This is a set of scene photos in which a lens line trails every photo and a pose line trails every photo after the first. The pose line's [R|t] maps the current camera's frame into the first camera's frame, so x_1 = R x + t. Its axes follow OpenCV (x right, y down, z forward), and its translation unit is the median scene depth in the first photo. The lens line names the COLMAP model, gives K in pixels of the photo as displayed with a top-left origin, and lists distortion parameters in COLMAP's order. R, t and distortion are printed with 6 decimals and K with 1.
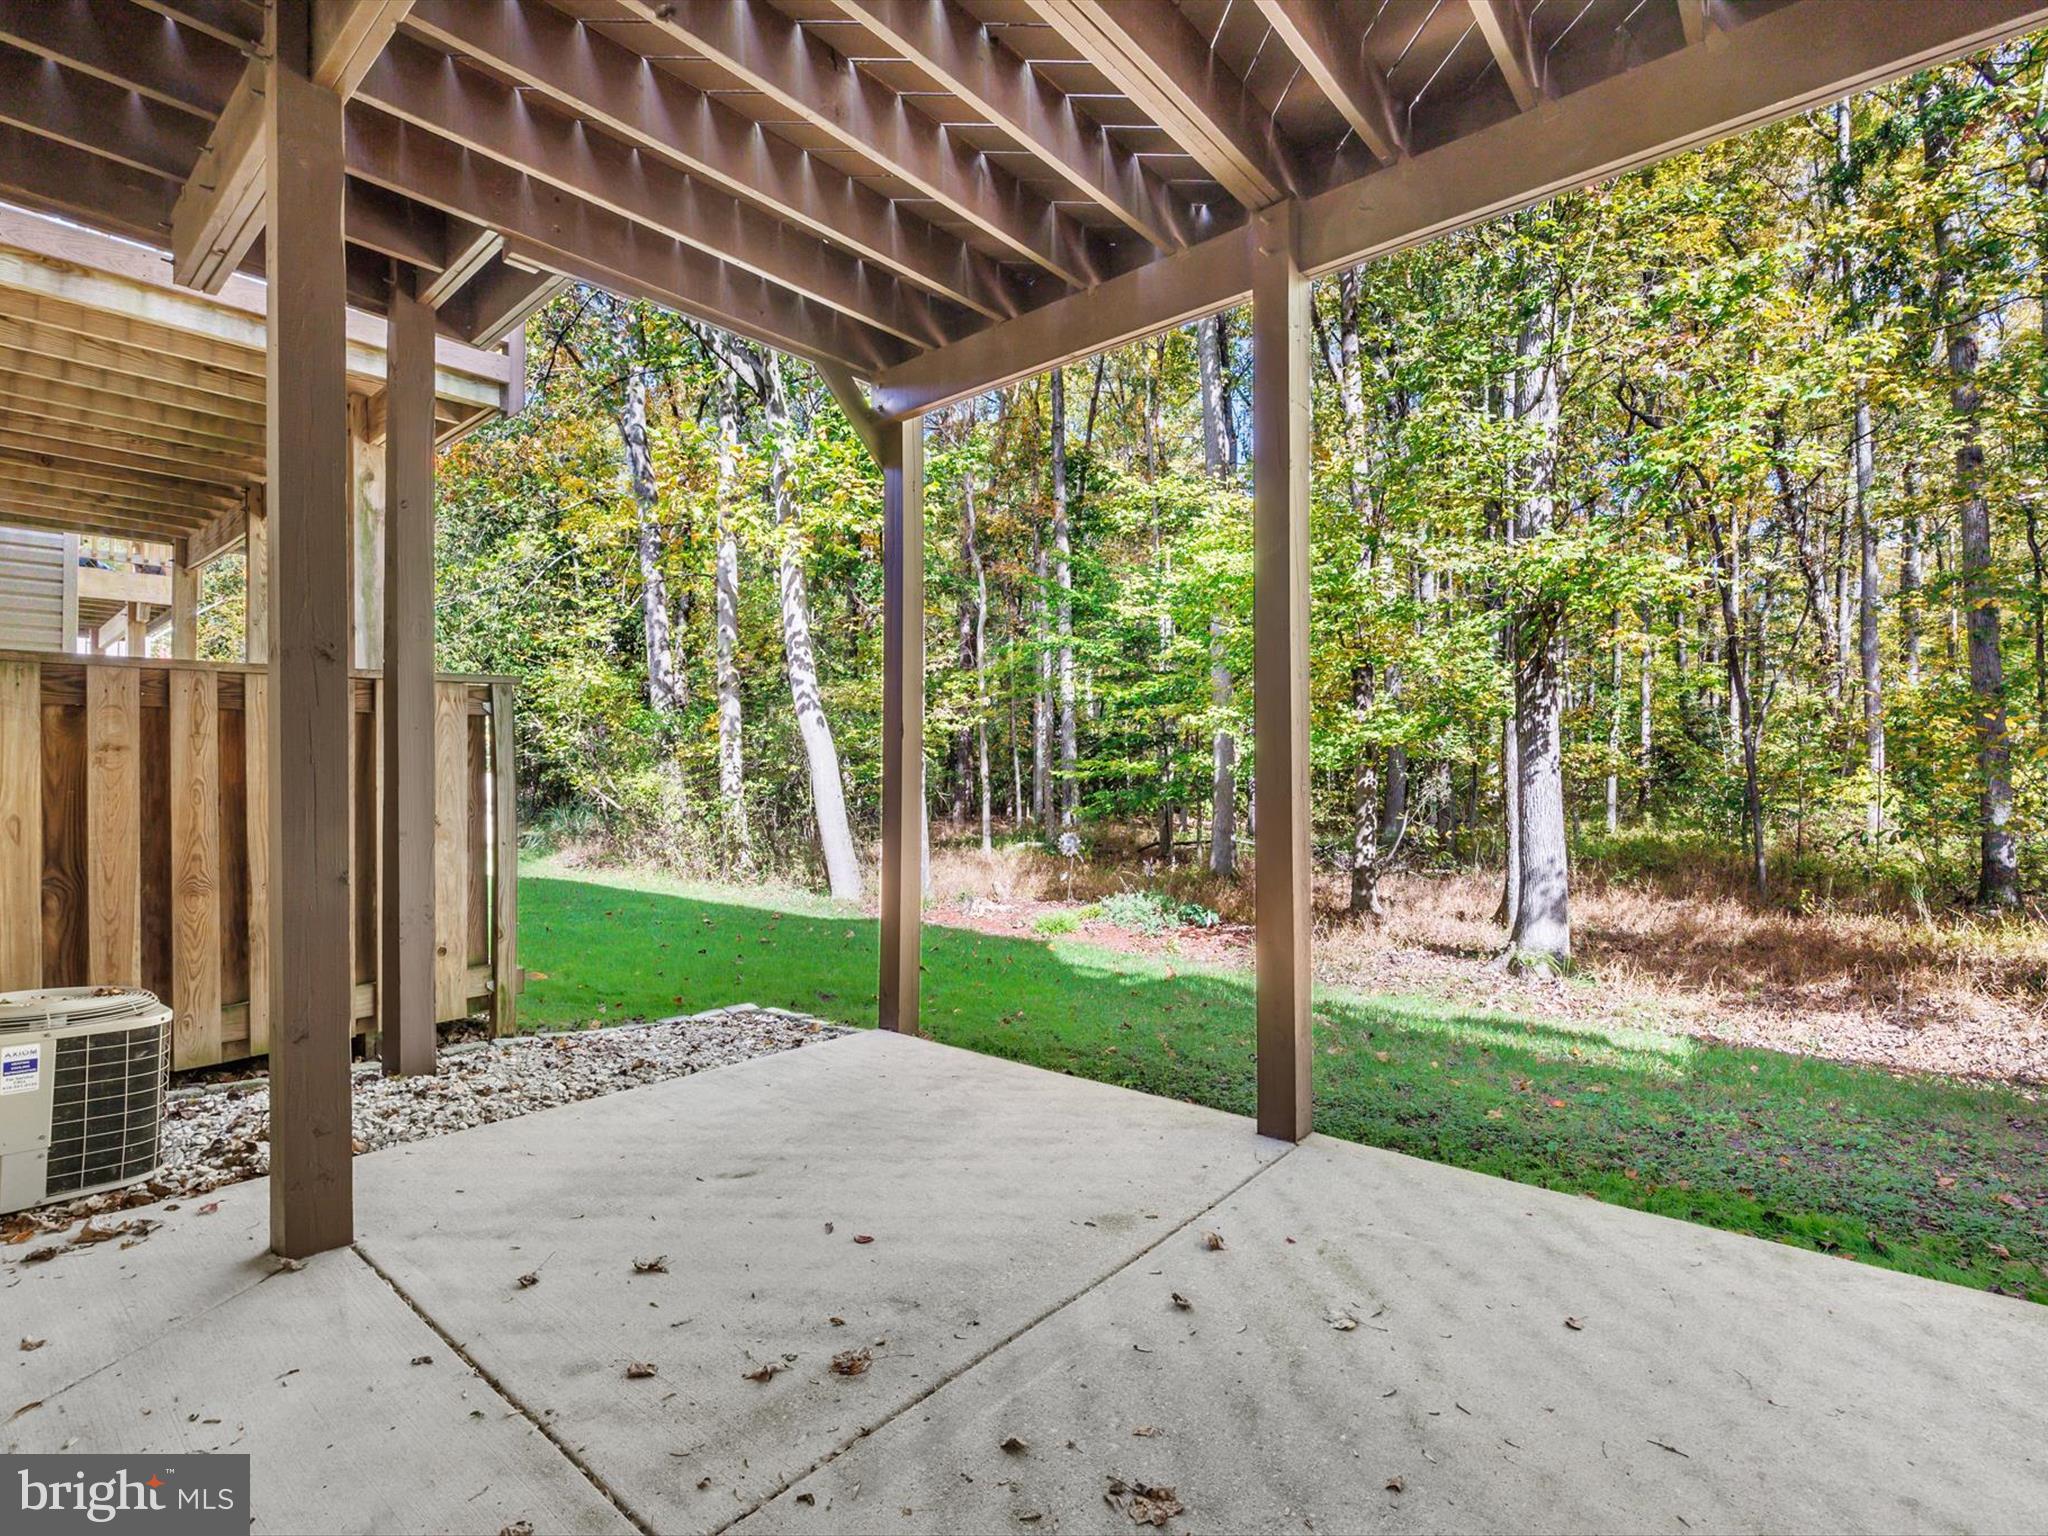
lens RADIAL K [[898.2, 0, 1021.4], [0, 898.2, 754.1], [0, 0, 1]] dist [-0.000472, 0.000006]
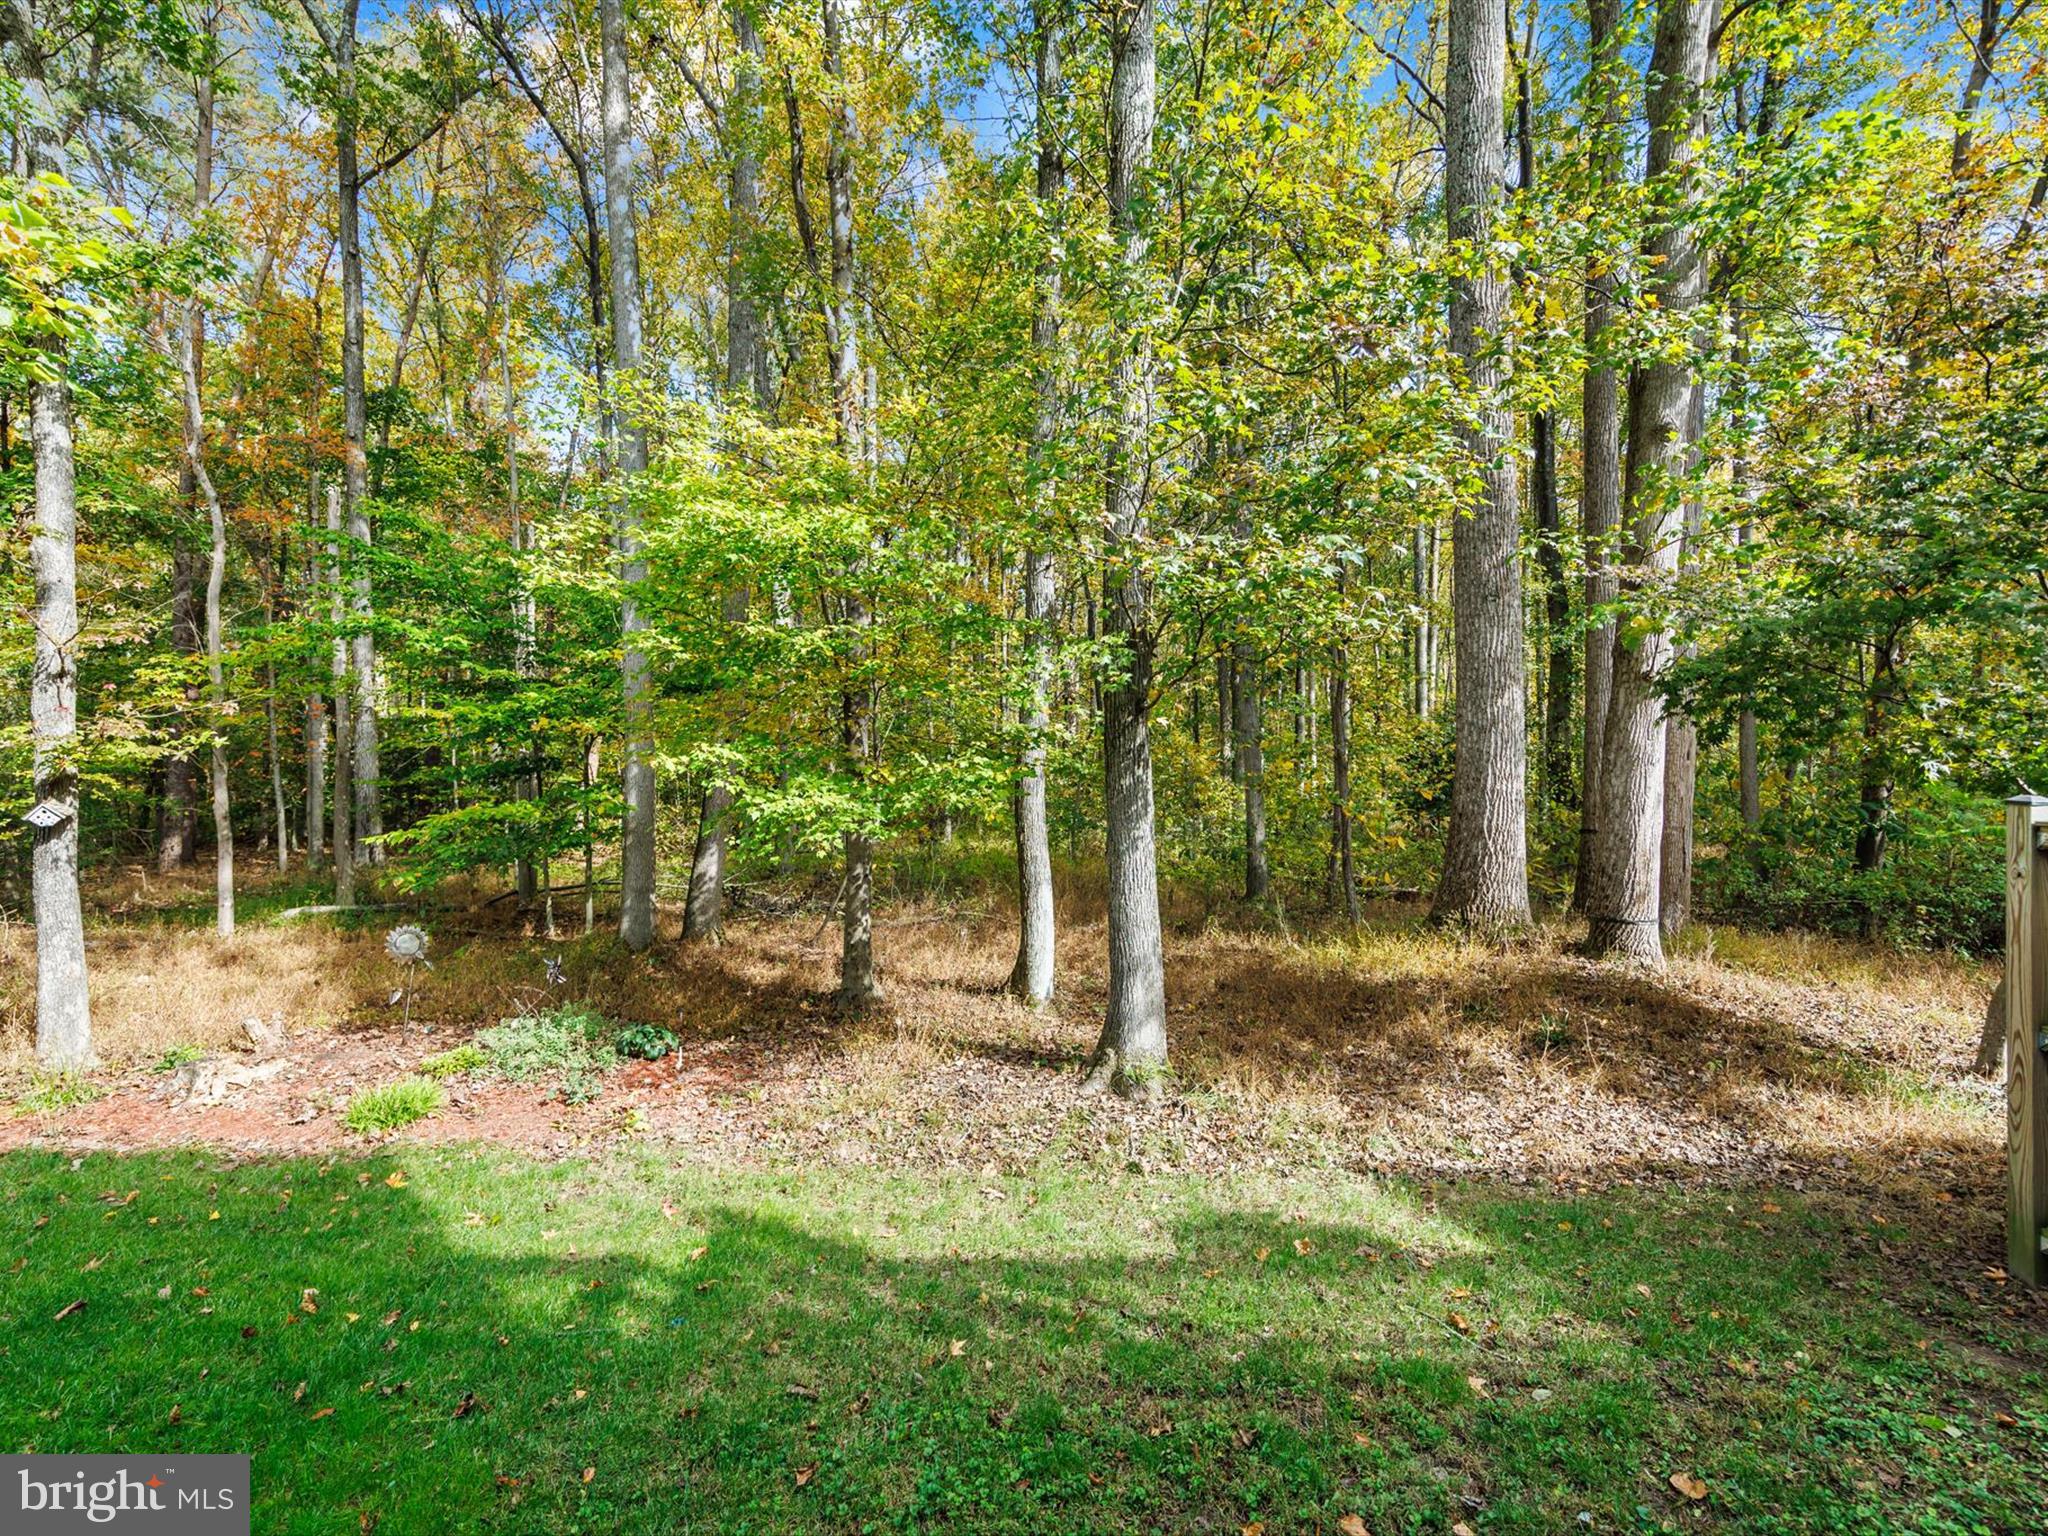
lens RADIAL K [[874.8, 0, 1016.1], [0, 874.8, 765.0], [0, 0, 1]] dist [-0.002652, -0.000436]
pose [[0.764972, 0.007375, 0.644021, -0.012998], [-0.007332, 0.999969, -0.002742, -0.022240], [-0.644021, -0.002624, 0.765003, 0.232924]]
